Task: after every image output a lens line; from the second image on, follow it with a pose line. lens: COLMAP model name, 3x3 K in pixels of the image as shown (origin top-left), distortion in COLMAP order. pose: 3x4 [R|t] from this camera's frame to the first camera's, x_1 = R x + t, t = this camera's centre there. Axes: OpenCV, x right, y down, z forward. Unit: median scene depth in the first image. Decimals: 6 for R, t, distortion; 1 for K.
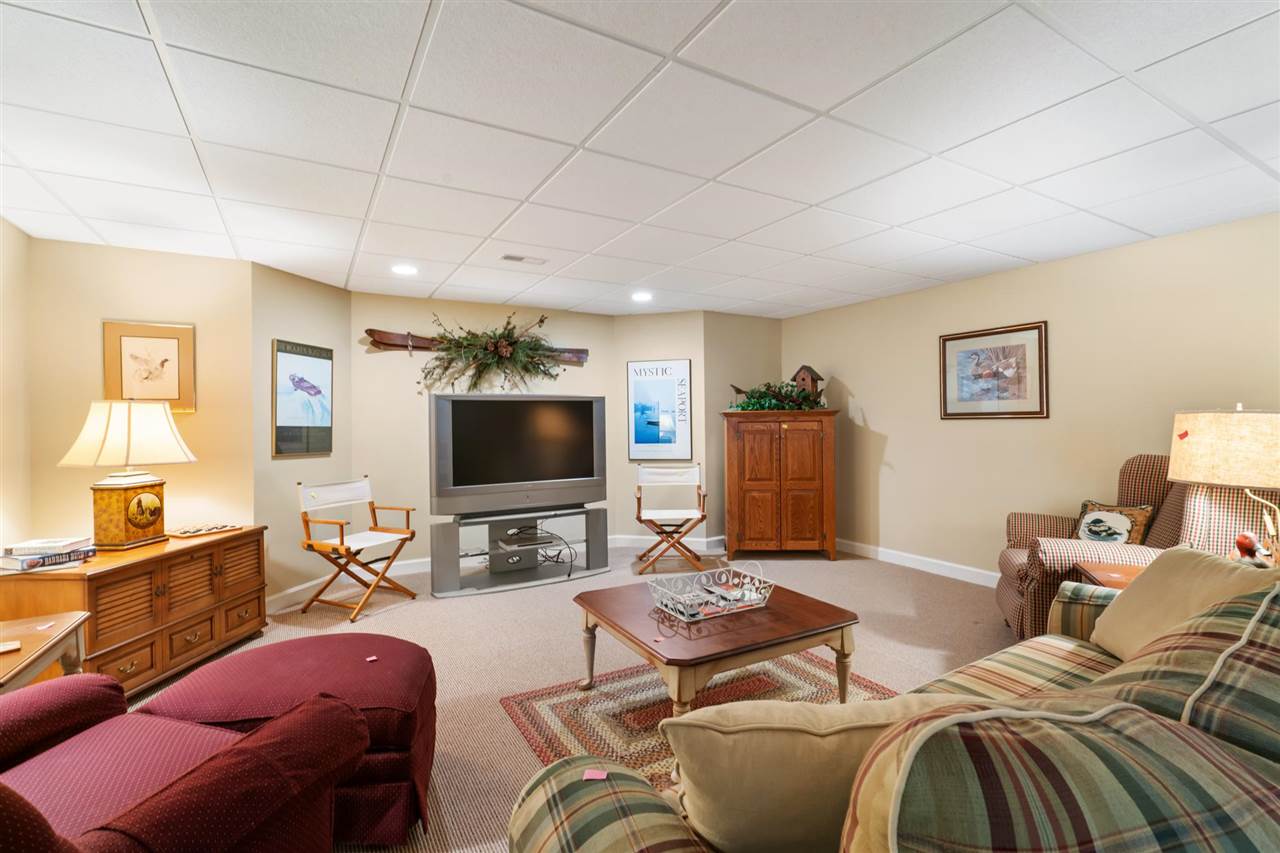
lens RADIAL K [[583.5, 0, 640.0], [0, 583.5, 426.5], [0, 0, 1]] dist [-0.002246, 0.000175]
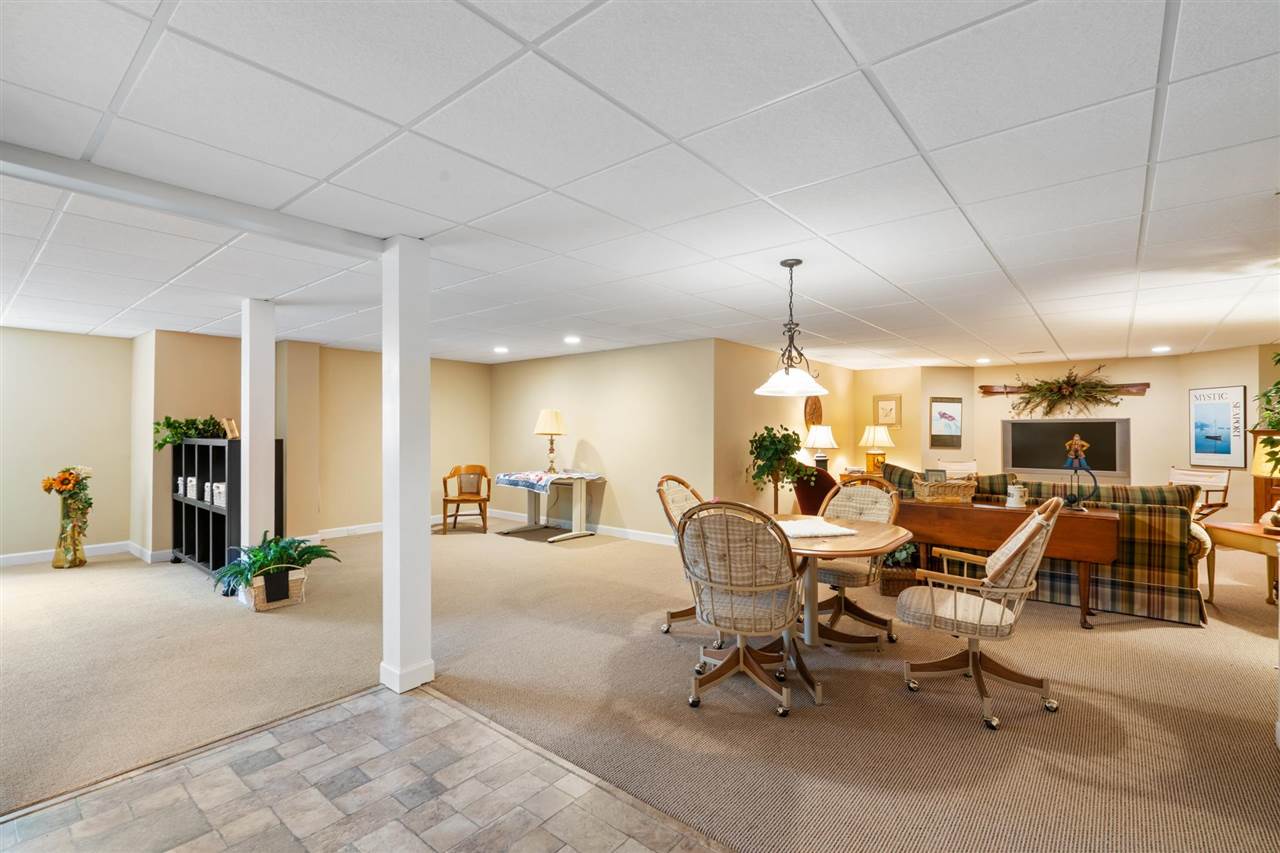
lens RADIAL K [[583.5, 0, 640.0], [0, 583.5, 426.5], [0, 0, 1]] dist [-0.002246, 0.000175]
pose [[0.333904, 0.006901, -0.942582, 0.920880], [-0.015591, 0.999877, 0.001797, -0.014188], [0.942478, 0.014096, 0.333971, -0.680272]]
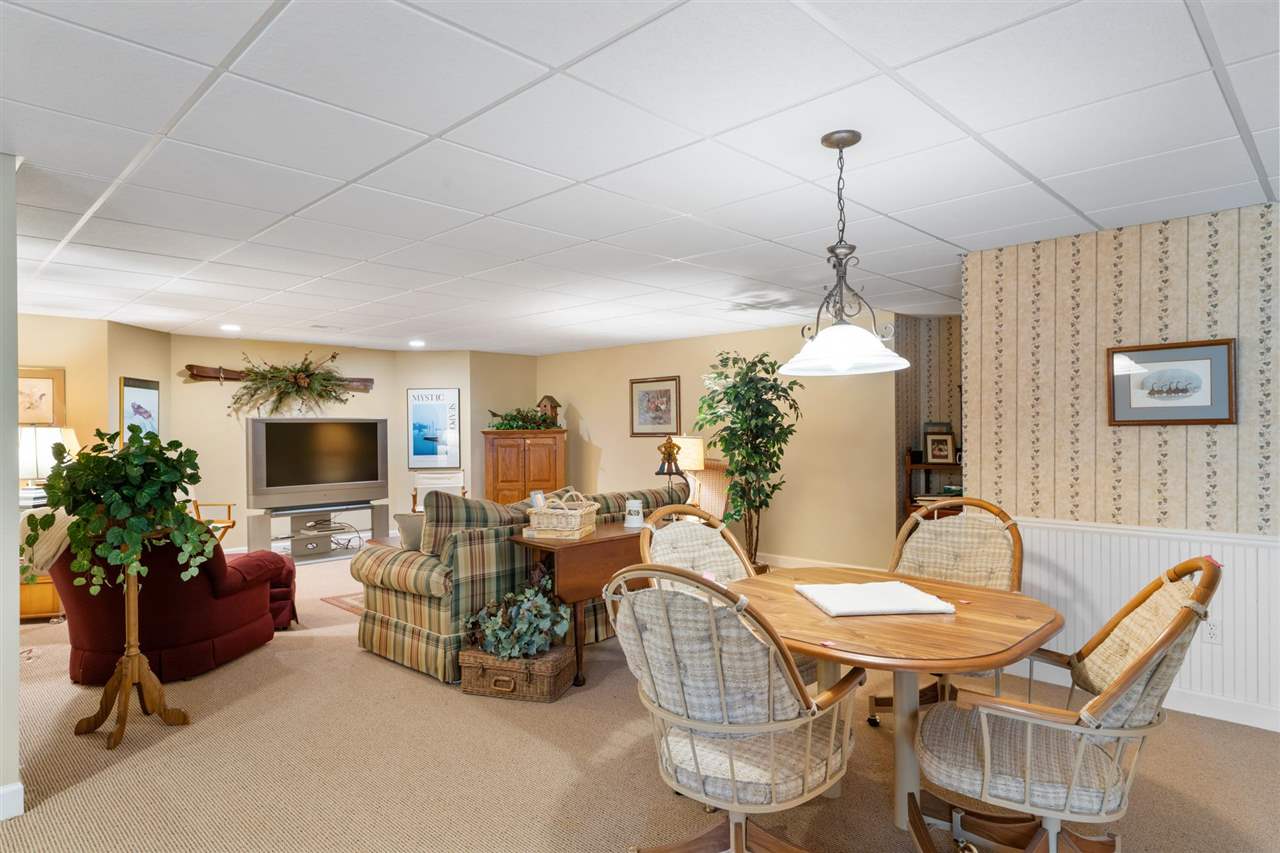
lens RADIAL K [[732.1, 0, 640.0], [0, 732.1, 426.5], [0, 0, 1]] dist [0.015415, -0.000678]
pose [[0.964645, 0.004280, 0.263519, 0.051583], [0.000128, 0.999860, -0.016706, -0.006898], [-0.263554, 0.016149, 0.964510, -0.717345]]
